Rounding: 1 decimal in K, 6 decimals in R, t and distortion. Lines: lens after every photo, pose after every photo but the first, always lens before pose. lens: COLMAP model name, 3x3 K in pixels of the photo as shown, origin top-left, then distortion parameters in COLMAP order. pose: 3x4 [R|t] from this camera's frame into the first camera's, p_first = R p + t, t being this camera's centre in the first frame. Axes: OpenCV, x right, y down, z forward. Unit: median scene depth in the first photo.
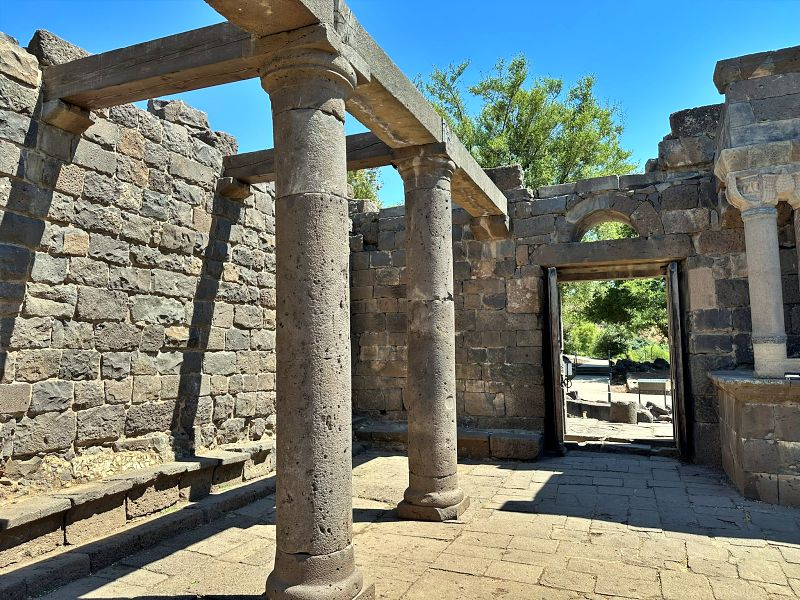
lens RADIAL K [[564.2, 0, 392.4], [0, 564.2, 302.0], [0, 0, 1]] dist [0.067679, -0.079698]
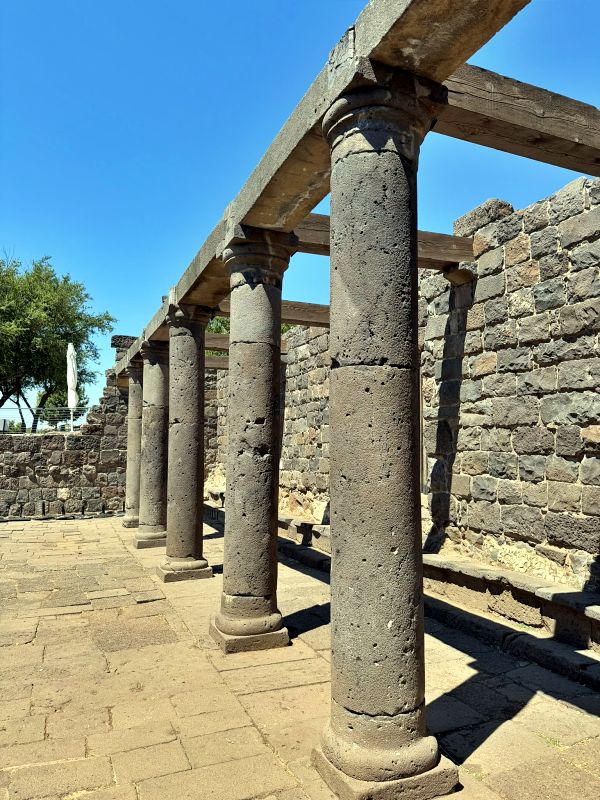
lens RADIAL K [[565.9, 0, 299.8], [0, 565.9, 401.8], [0, 0, 1]] dist [0.046430, -0.047637]
pose [[-0.699611, -0.056405, -0.712295, 0.498261], [0.054758, 0.989715, -0.132156, 0.097451], [0.712423, -0.131462, -0.689327, 1.316219]]
